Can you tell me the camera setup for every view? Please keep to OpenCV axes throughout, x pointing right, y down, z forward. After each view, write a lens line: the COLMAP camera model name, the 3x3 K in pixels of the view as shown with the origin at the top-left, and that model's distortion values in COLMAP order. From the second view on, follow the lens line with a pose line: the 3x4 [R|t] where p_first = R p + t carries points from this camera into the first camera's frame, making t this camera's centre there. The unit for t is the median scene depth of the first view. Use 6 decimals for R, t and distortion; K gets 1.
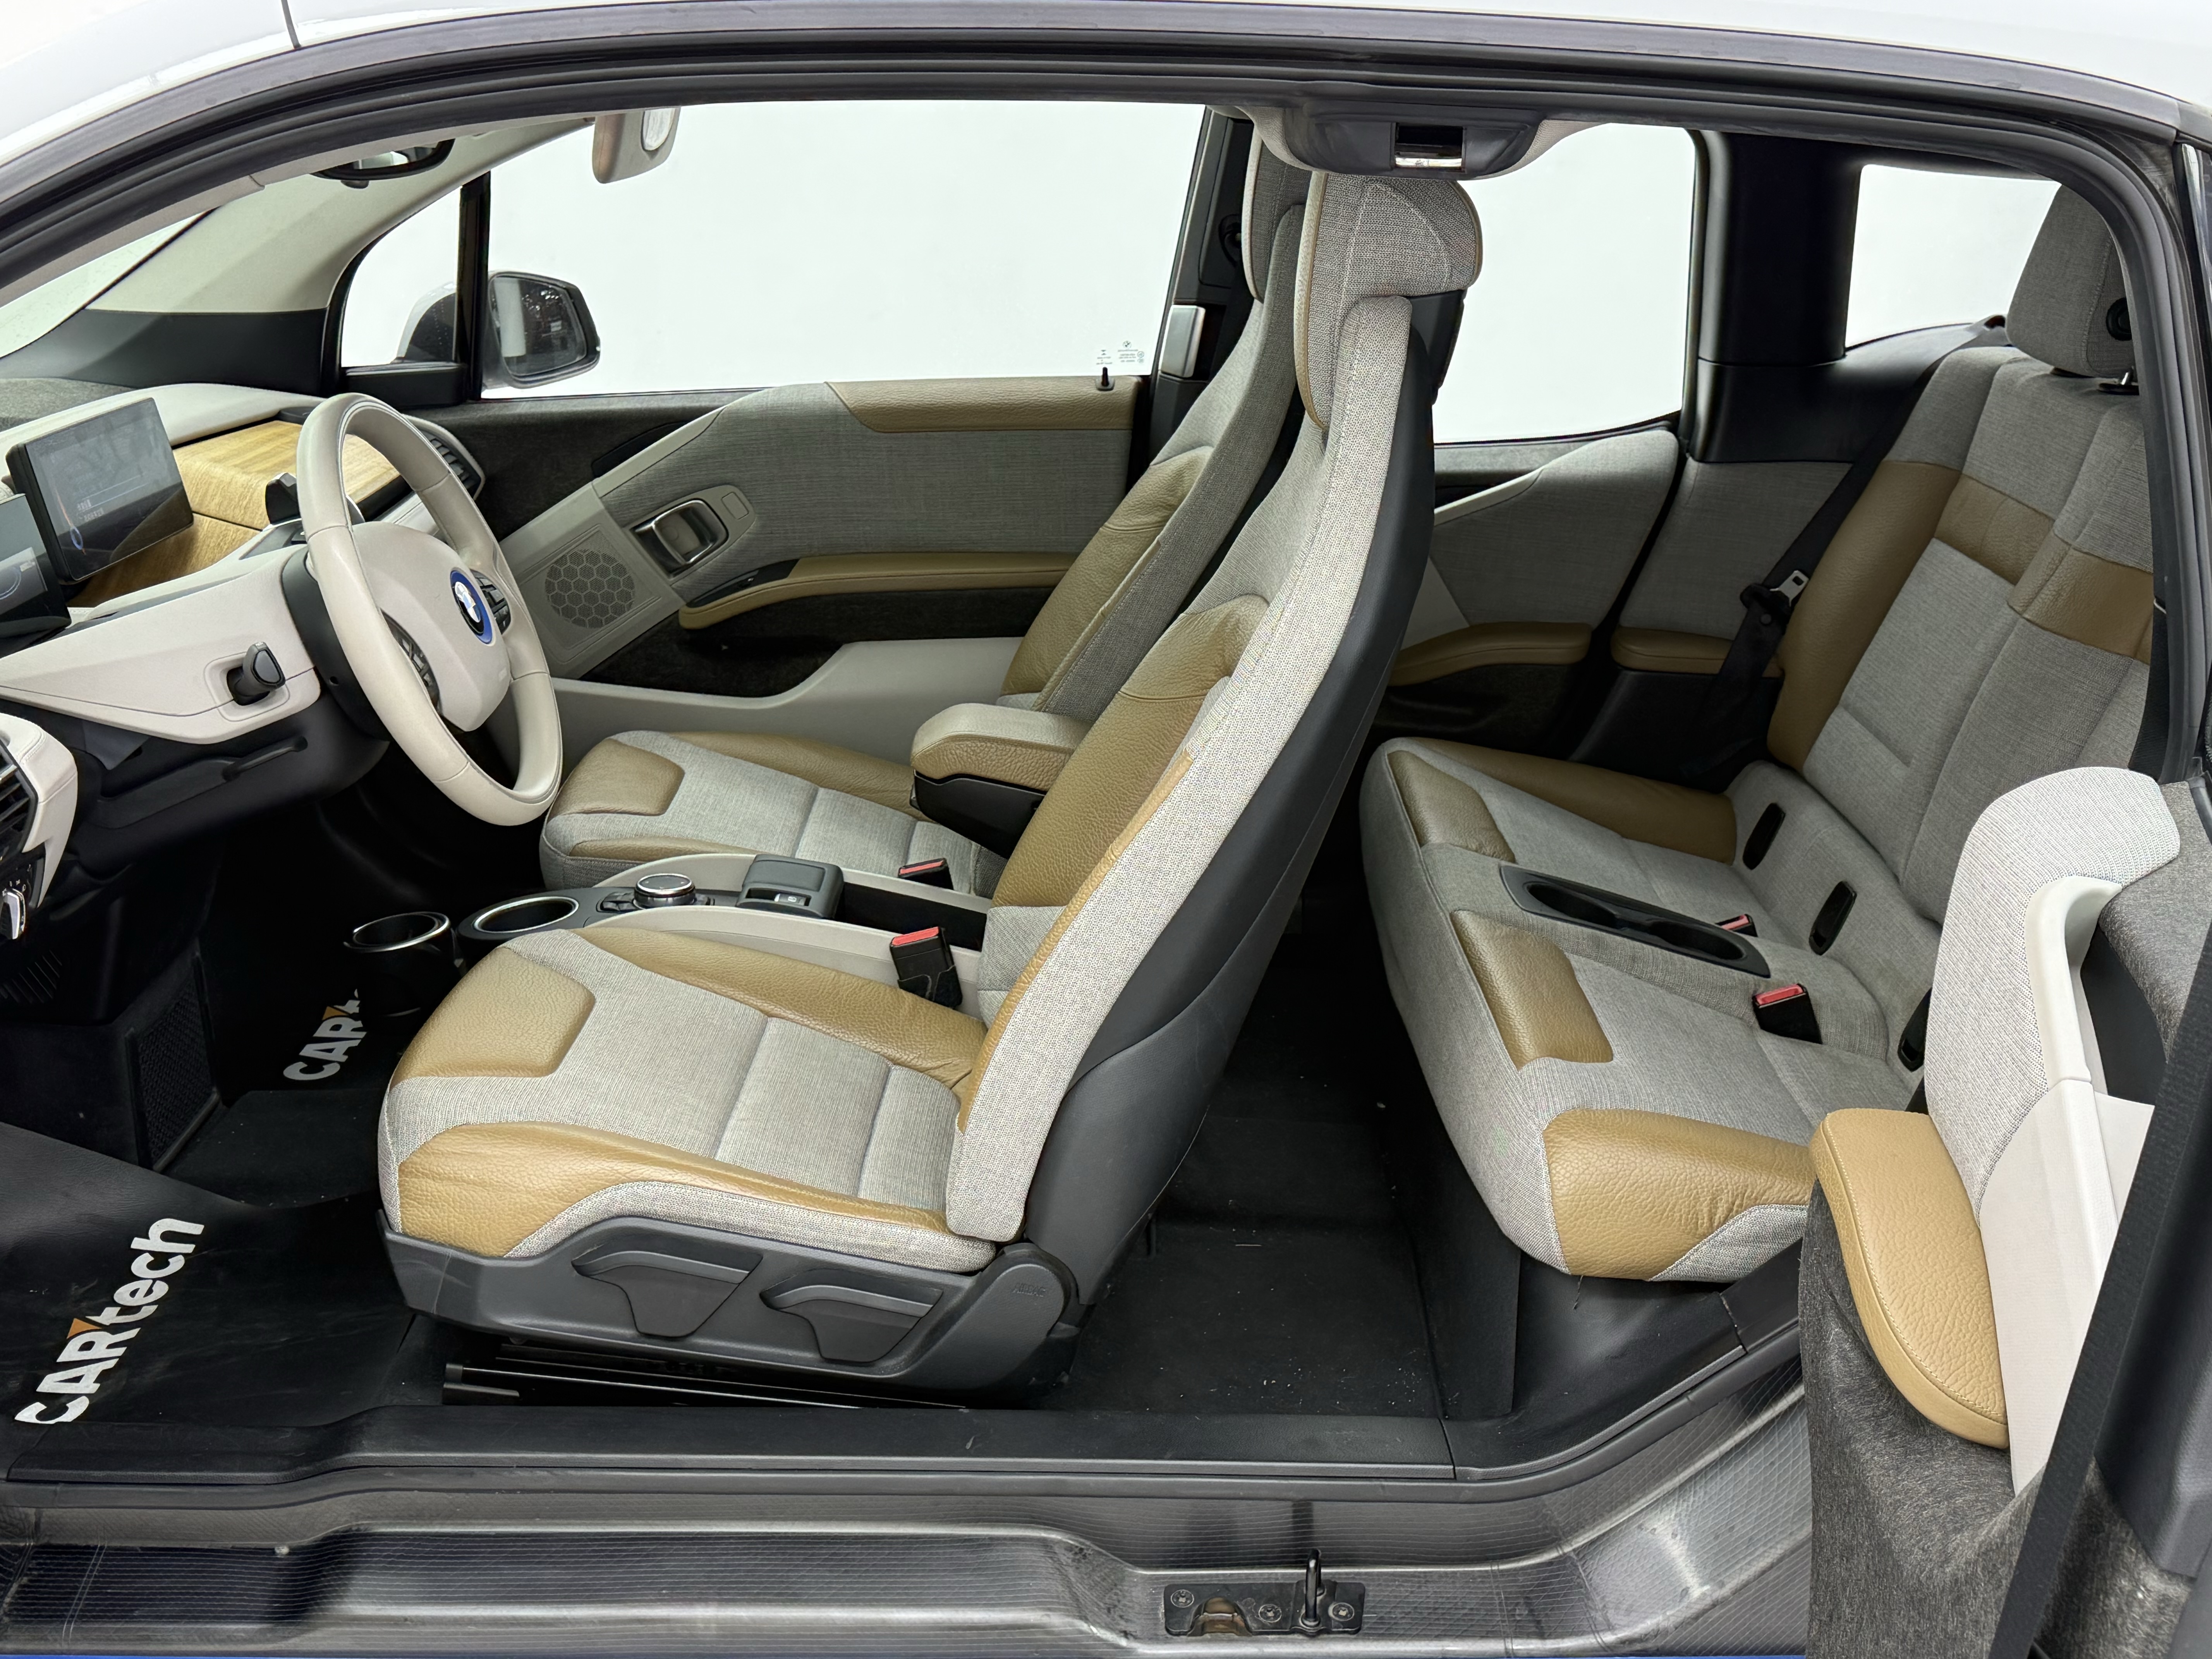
lens RADIAL K [[2545.8, 0, 1107.5], [0, 2545.8, 828.9], [0, 0, 1]] dist [0.103964, 0.000000]
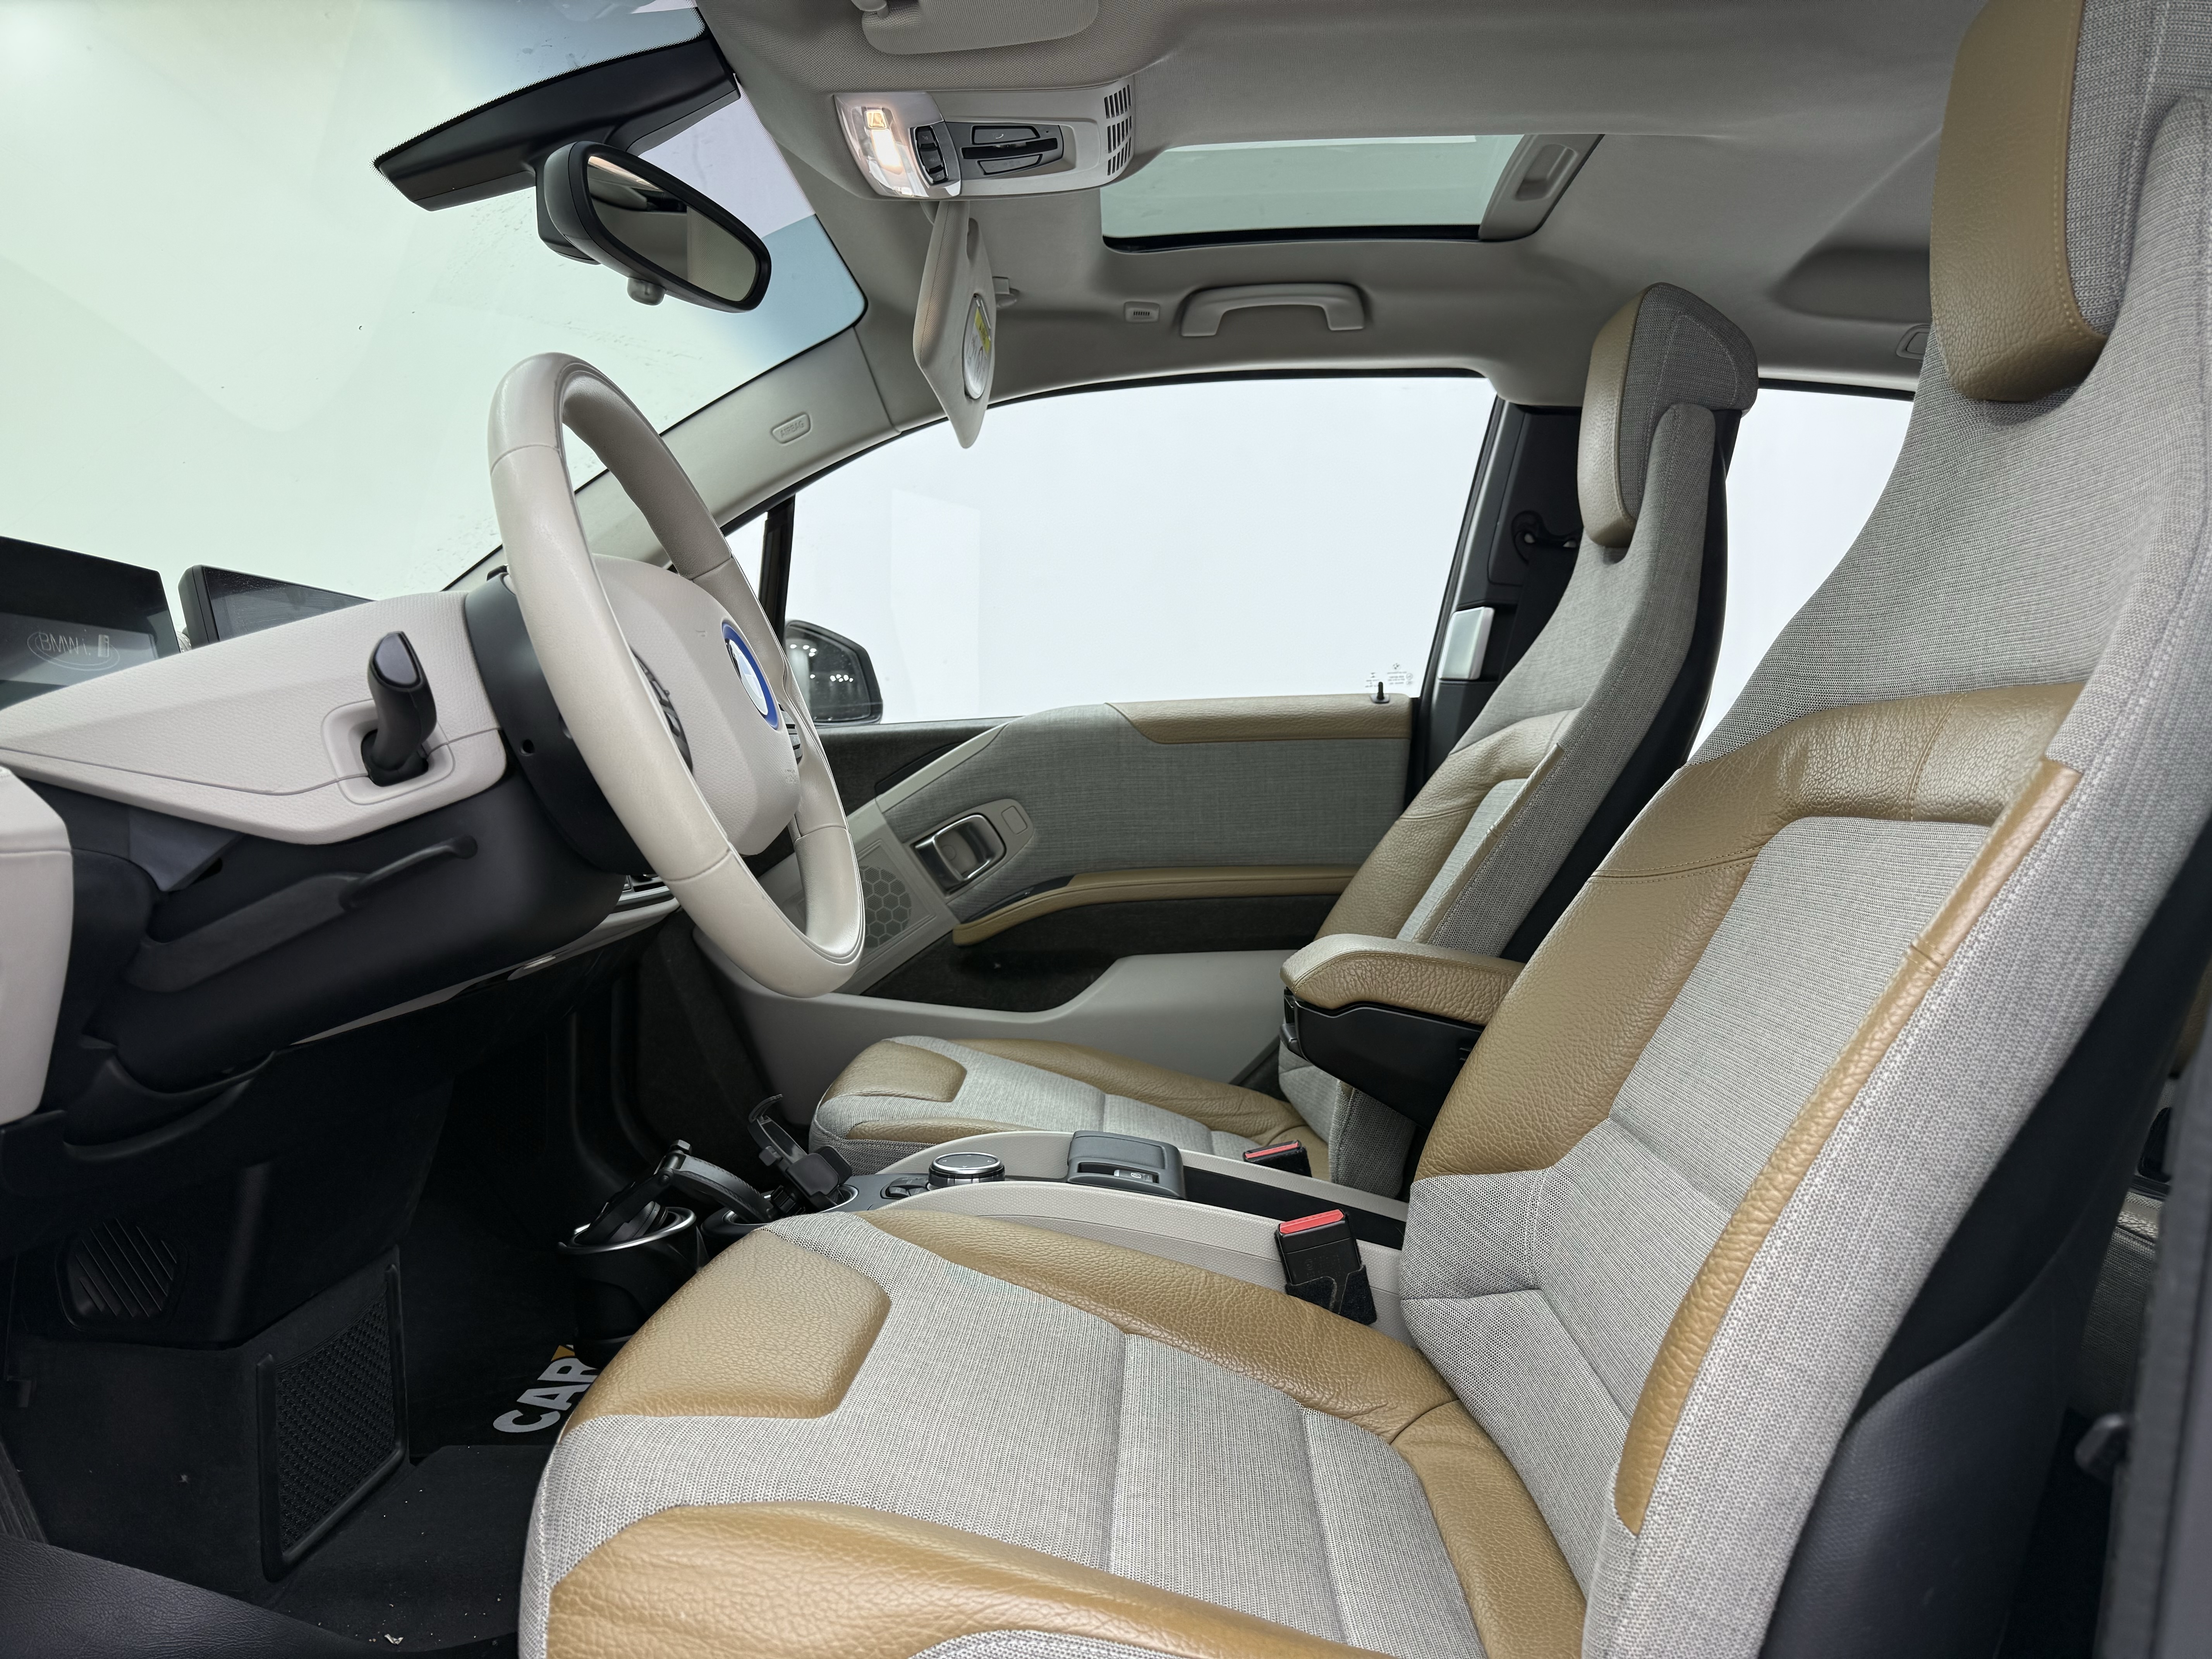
lens RADIAL K [[1558.0, 0, 1094.6], [0, 1558.0, 815.7], [0, 0, 1]] dist [0.052688, -0.025438]
pose [[0.999572, -0.008140, -0.028104, -0.114578], [-0.000032, 0.960212, -0.279272, 0.051281], [0.029259, 0.279153, 0.959801, 0.486338]]
